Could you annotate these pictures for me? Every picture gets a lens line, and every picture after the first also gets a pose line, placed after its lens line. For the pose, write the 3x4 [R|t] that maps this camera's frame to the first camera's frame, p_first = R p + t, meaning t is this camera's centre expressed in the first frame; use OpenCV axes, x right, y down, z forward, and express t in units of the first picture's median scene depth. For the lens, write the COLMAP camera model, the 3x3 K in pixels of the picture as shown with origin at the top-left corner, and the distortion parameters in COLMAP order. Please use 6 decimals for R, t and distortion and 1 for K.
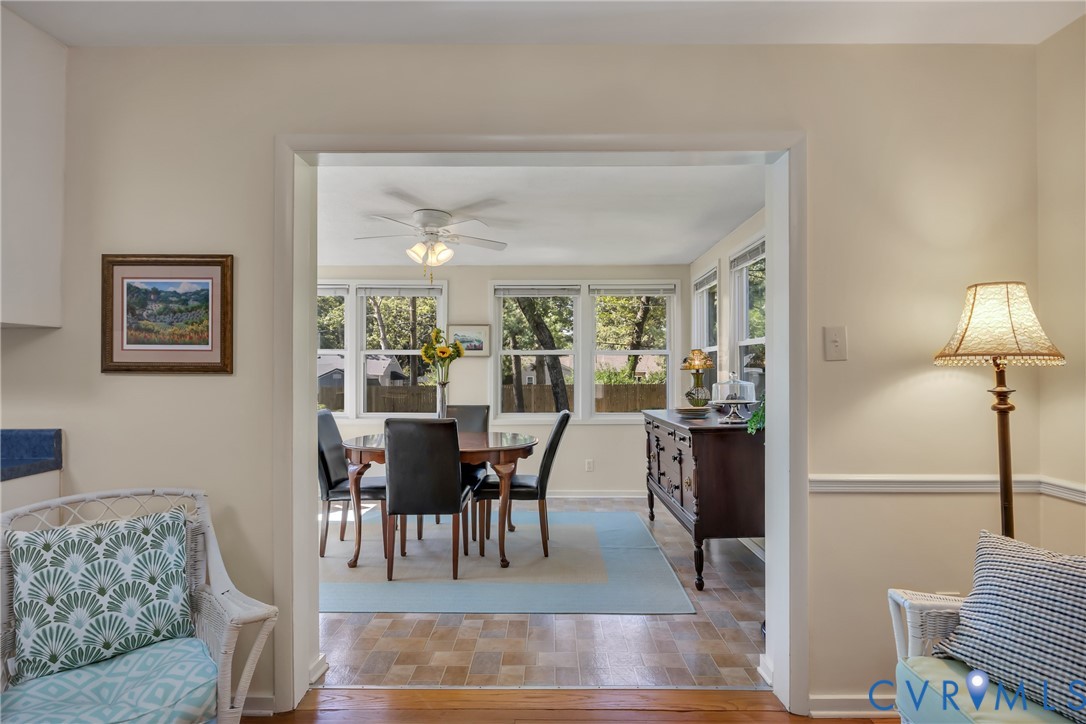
lens RADIAL K [[530.0, 0, 543.0], [0, 530.0, 362.0], [0, 0, 1]] dist [-0.004218, -0.000544]
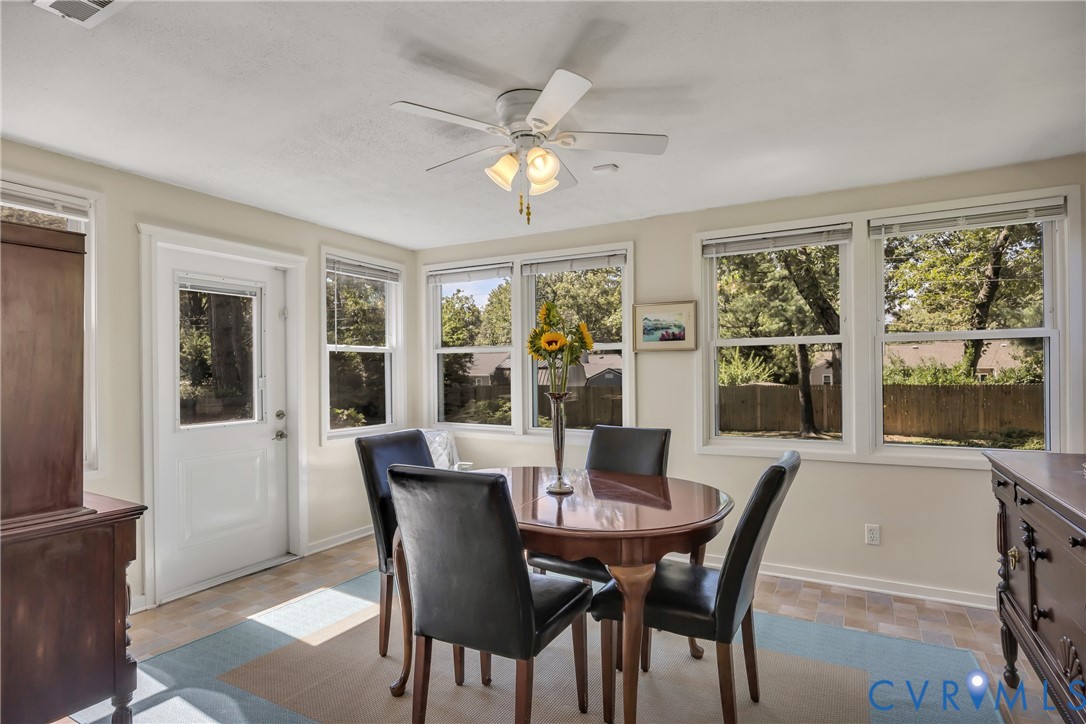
lens RADIAL K [[564.3, 0, 546.0], [0, 564.3, 368.6], [0, 0, 1]] dist [-0.000986, -0.000742]
pose [[0.887126, -0.010501, -0.461407, 0.060493], [0.017197, 0.999799, 0.010310, 0.003003], [0.461206, -0.017082, 0.887128, 0.312278]]
